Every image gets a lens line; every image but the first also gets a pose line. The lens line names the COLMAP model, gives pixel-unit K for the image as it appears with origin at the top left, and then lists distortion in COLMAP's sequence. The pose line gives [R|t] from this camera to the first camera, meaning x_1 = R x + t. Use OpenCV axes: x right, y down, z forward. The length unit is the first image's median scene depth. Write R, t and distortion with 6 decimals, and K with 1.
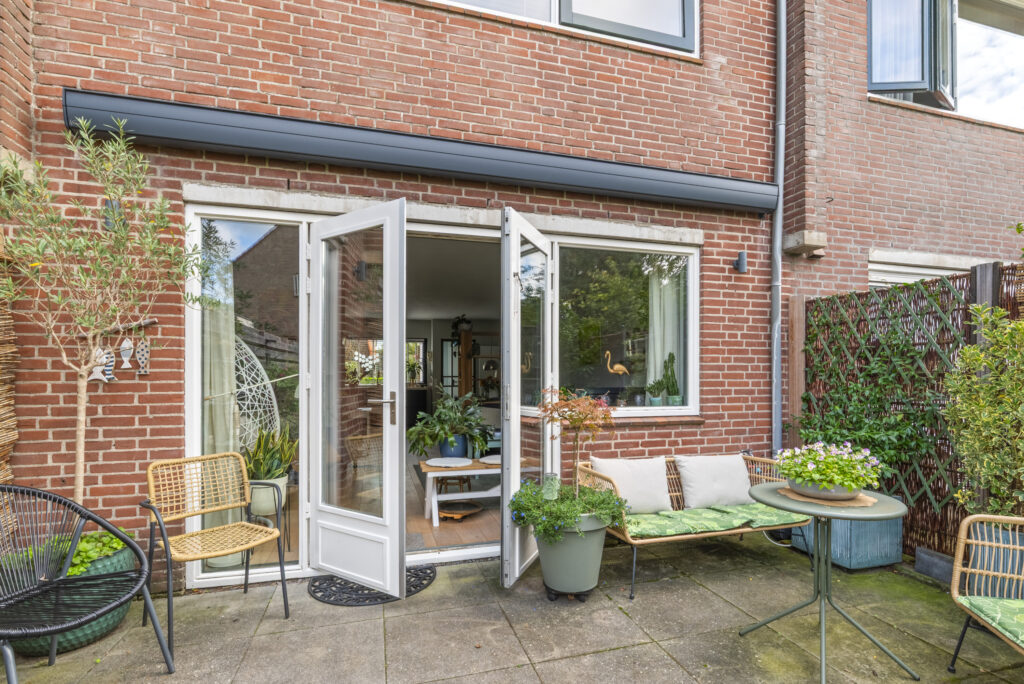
lens RADIAL K [[480.7, 0, 508.8], [0, 480.7, 380.4], [0, 0, 1]] dist [0.000595, -0.000145]
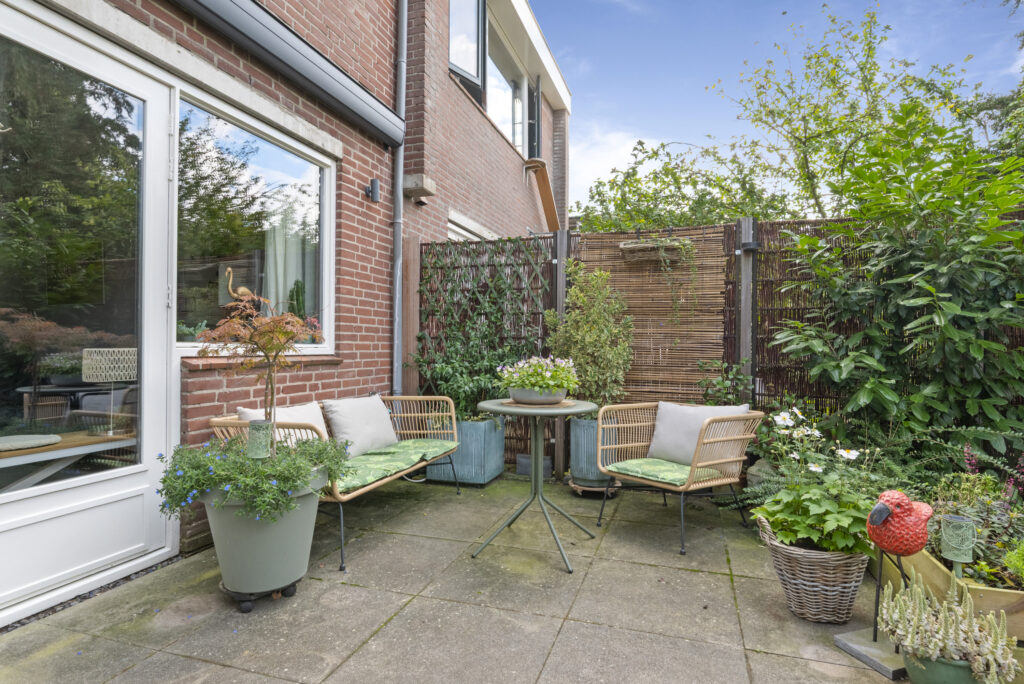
lens RADIAL K [[540.1, 0, 514.4], [0, 540.1, 346.3], [0, 0, 1]] dist [-0.000139, -0.000004]
pose [[0.561880, 0.005233, 0.827202, -0.232710], [-0.002641, 0.999986, -0.004533, 0.062372], [-0.827215, 0.000363, 0.561886, 0.187917]]
